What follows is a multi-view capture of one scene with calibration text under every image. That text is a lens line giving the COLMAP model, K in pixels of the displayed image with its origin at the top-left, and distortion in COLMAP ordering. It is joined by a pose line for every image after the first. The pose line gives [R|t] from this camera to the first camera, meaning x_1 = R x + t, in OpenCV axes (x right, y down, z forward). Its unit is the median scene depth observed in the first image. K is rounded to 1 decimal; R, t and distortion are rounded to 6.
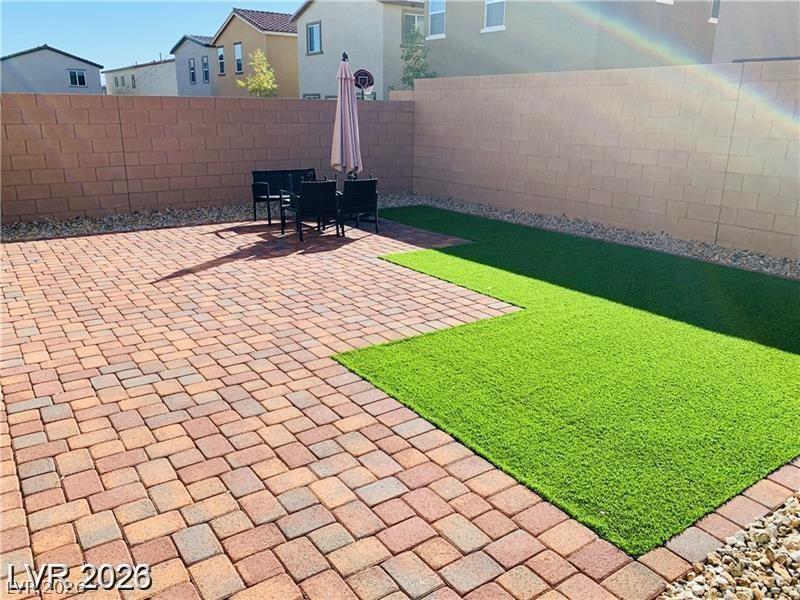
lens RADIAL K [[618.1, 0, 400.0], [0, 618.1, 300.0], [0, 0, 1]] dist [0.008040, 0.001482]
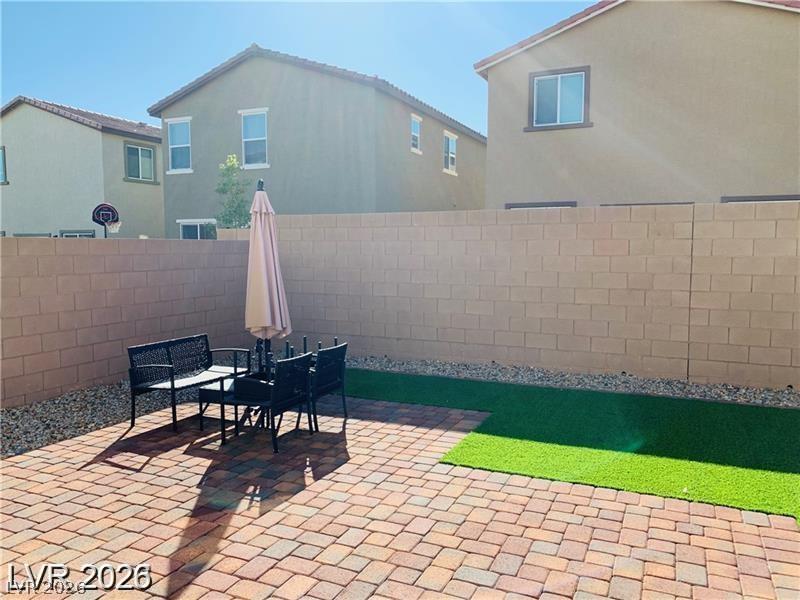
lens RADIAL K [[598.8, 0, 401.5], [0, 598.8, 328.2], [0, 0, 1]] dist [0.006444, -0.000327]
pose [[0.861678, -0.079744, 0.501150, -0.315262], [0.159038, 0.980259, -0.117469, -0.114687], [-0.481889, 0.180923, 0.857350, 0.336915]]
